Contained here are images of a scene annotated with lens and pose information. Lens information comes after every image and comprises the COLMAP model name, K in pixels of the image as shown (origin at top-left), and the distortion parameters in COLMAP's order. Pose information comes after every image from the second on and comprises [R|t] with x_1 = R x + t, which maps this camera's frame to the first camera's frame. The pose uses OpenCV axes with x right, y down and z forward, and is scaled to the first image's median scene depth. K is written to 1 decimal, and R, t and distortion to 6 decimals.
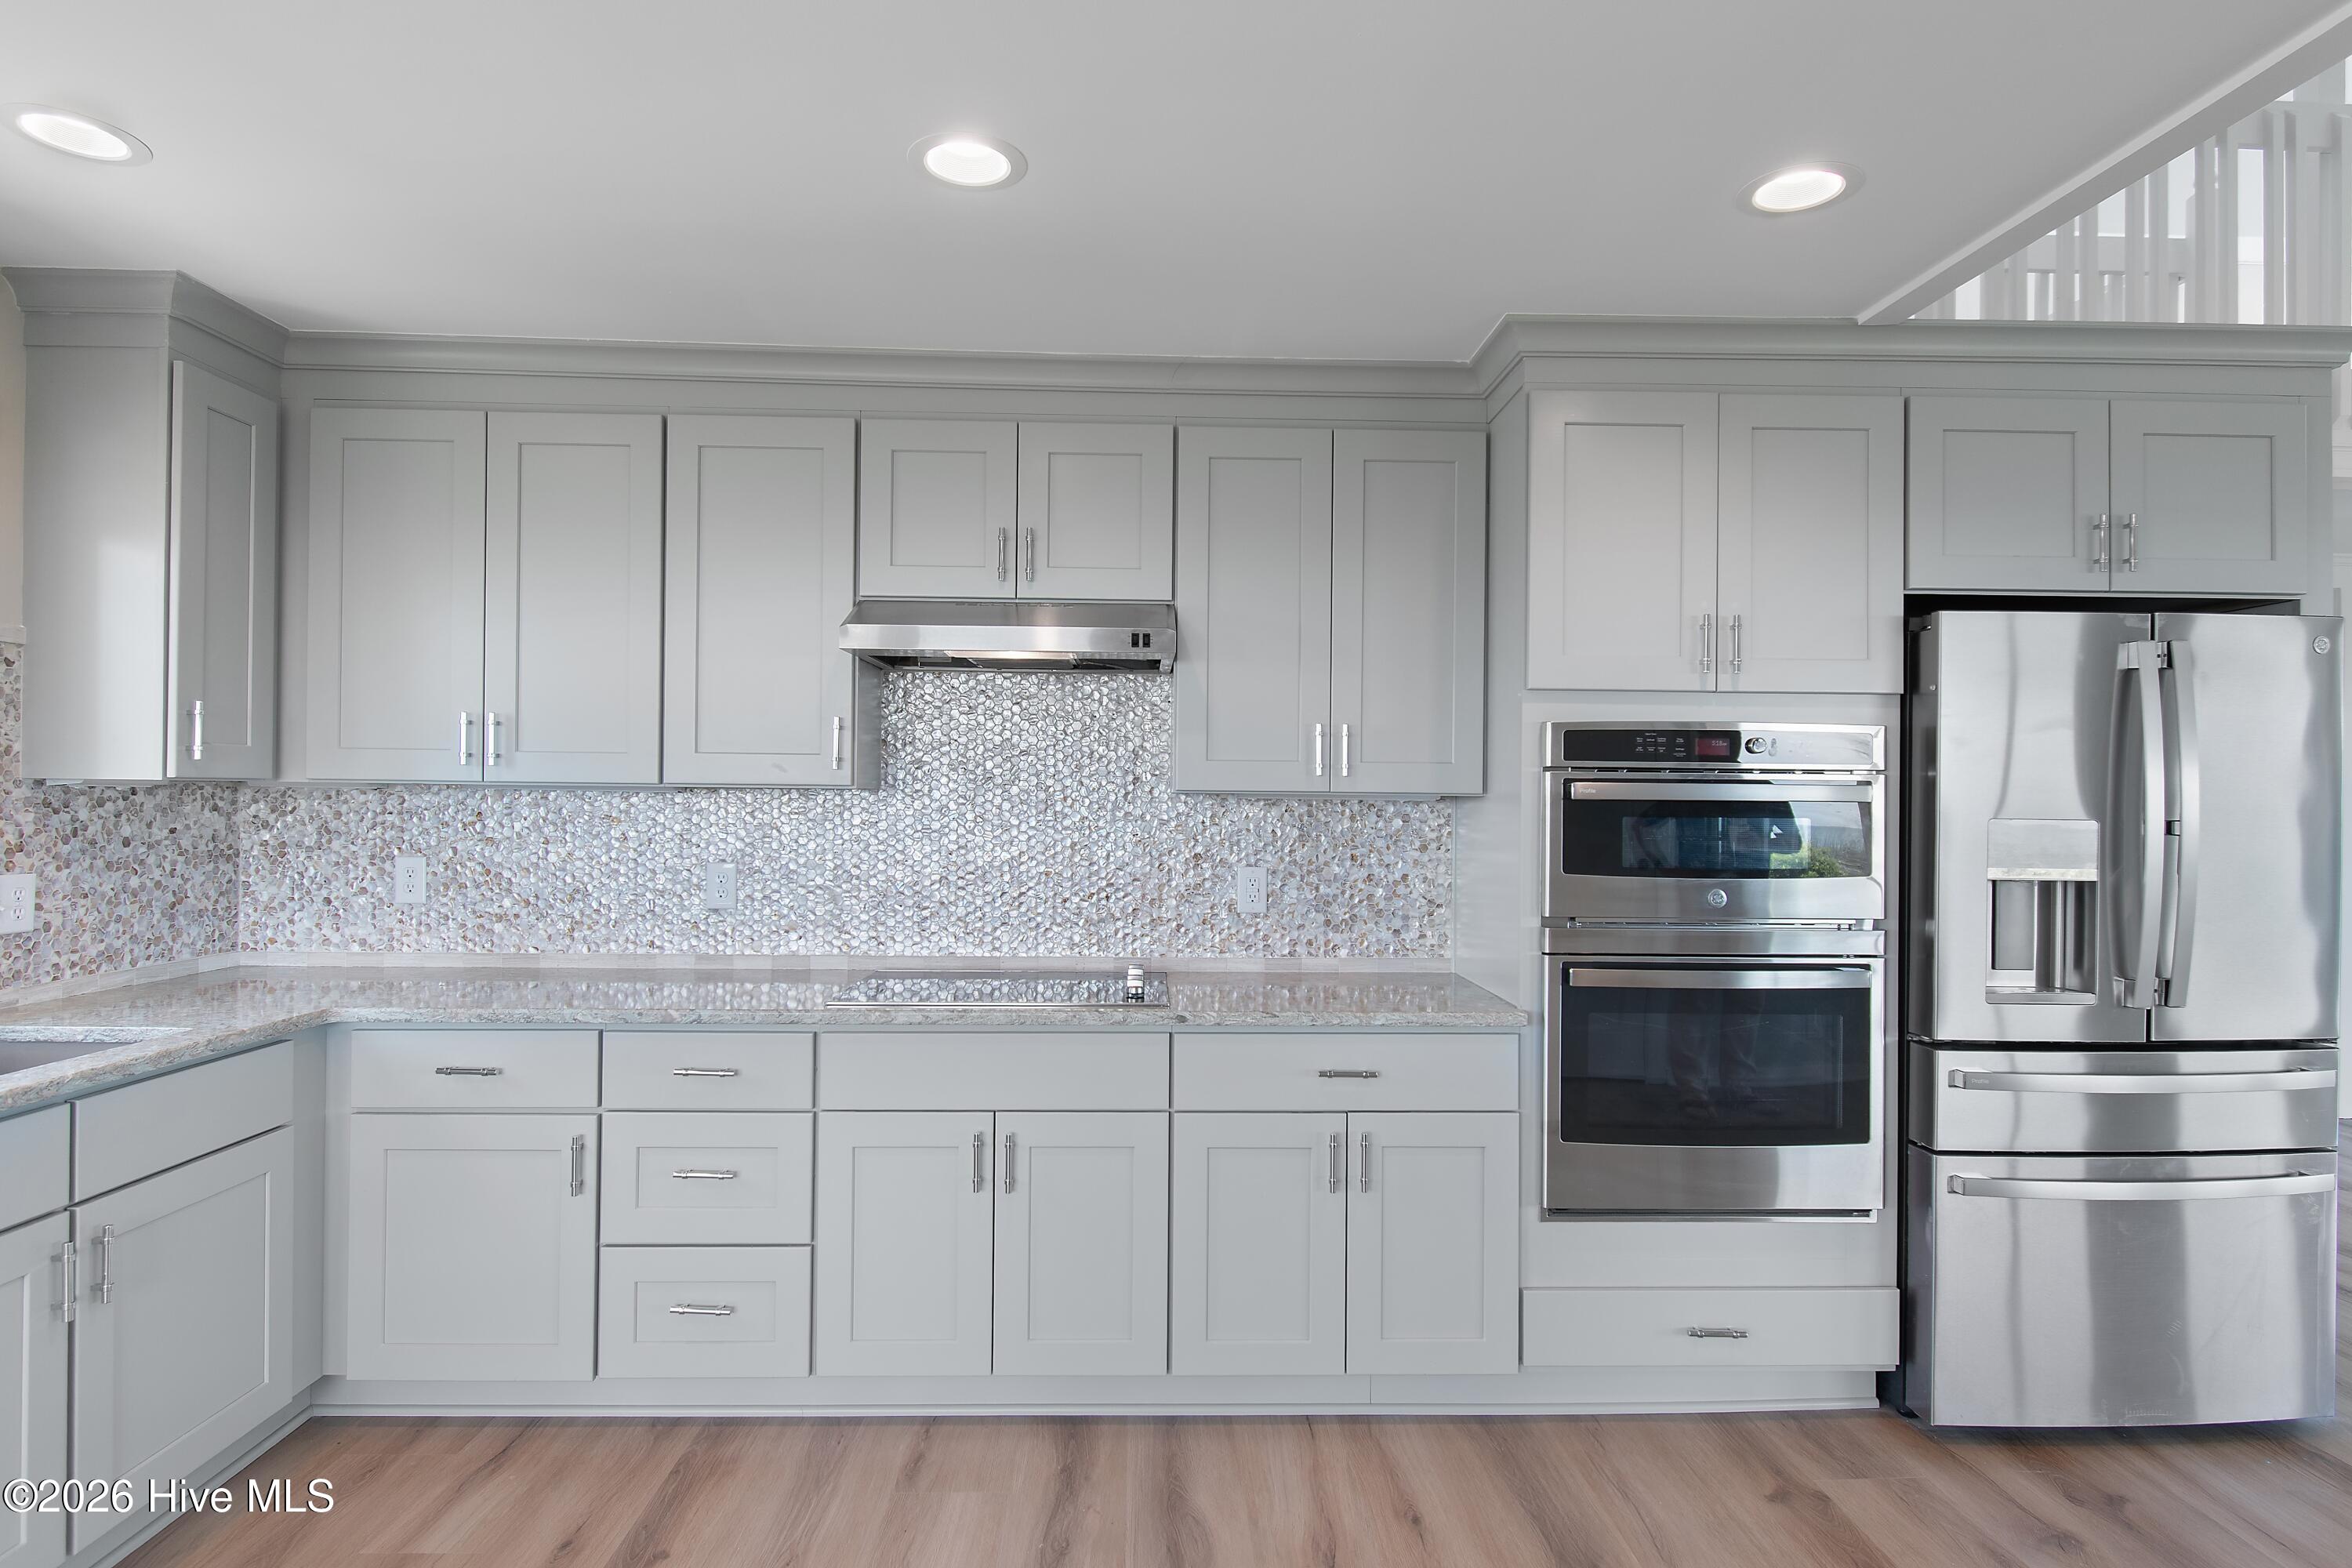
lens RADIAL K [[1207.9, 0, 1180.5], [0, 1207.9, 805.0], [0, 0, 1]] dist [-0.000258, -0.010903]
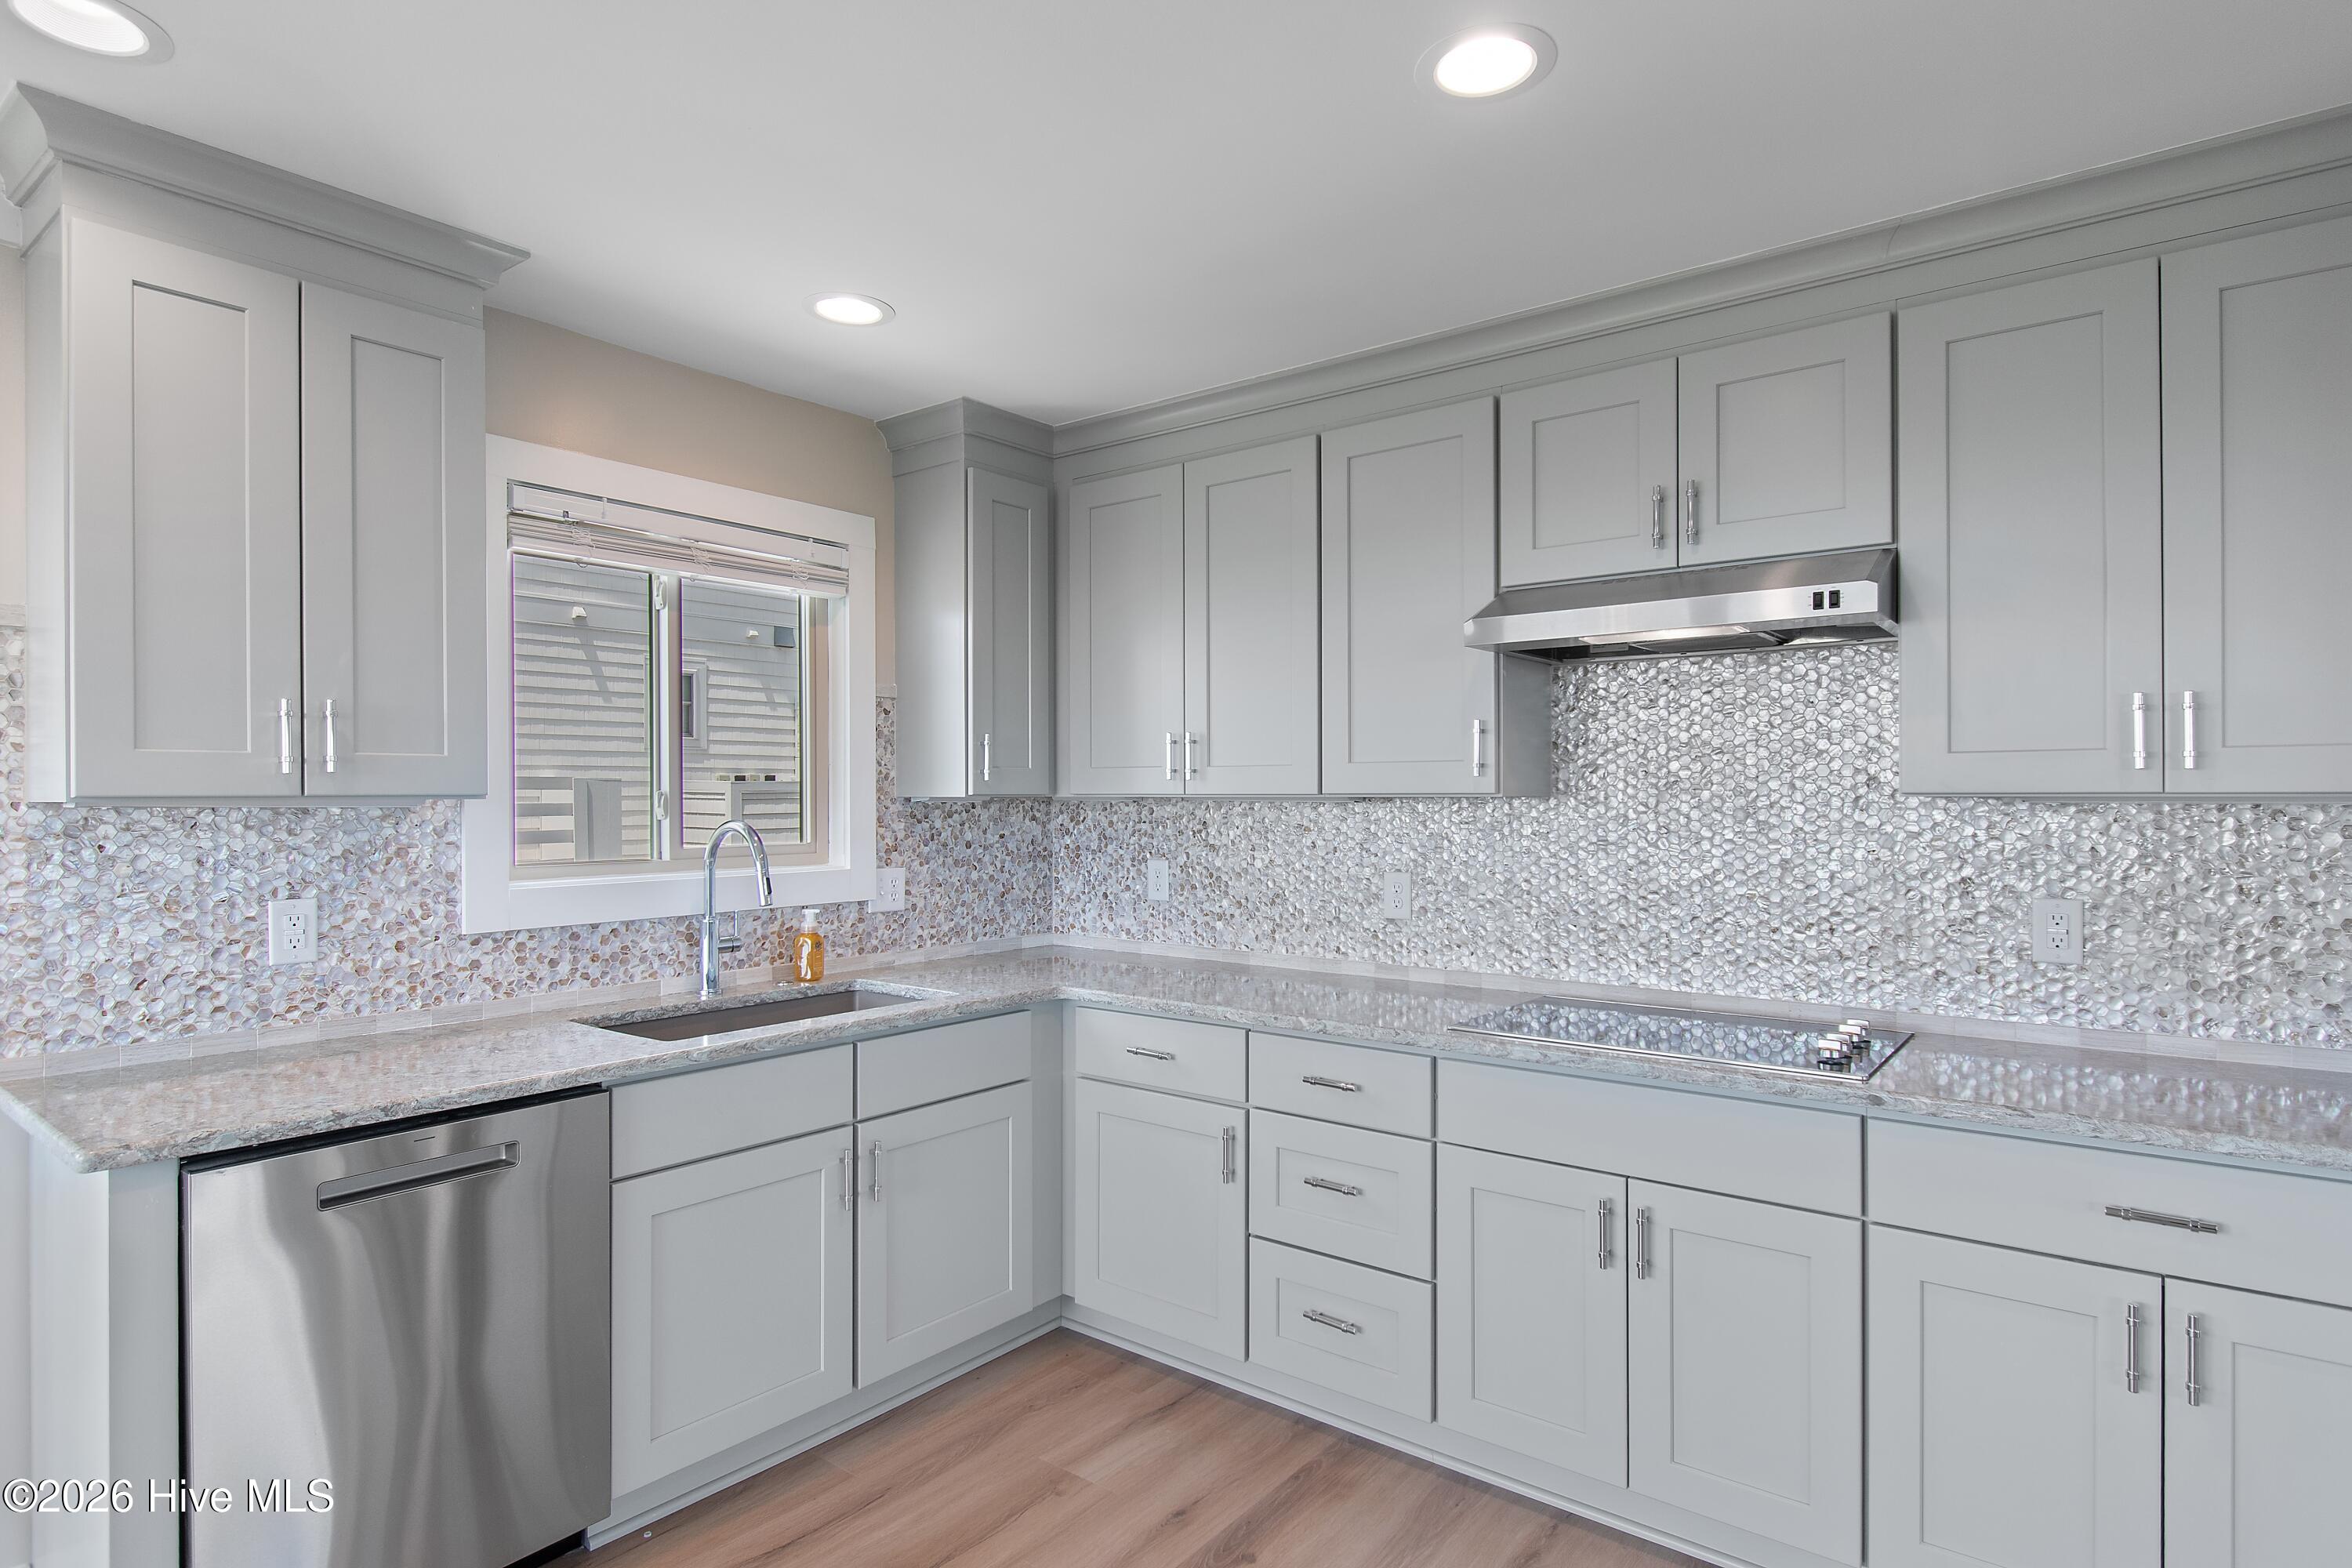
lens RADIAL K [[1207.9, 0, 1180.5], [0, 1207.9, 805.0], [0, 0, 1]] dist [-0.000258, -0.010903]
pose [[0.768666, -0.008166, -0.639598, 0.119335], [0.004683, 0.999964, -0.007139, -0.001528], [0.639633, 0.002493, 0.768676, 0.122217]]
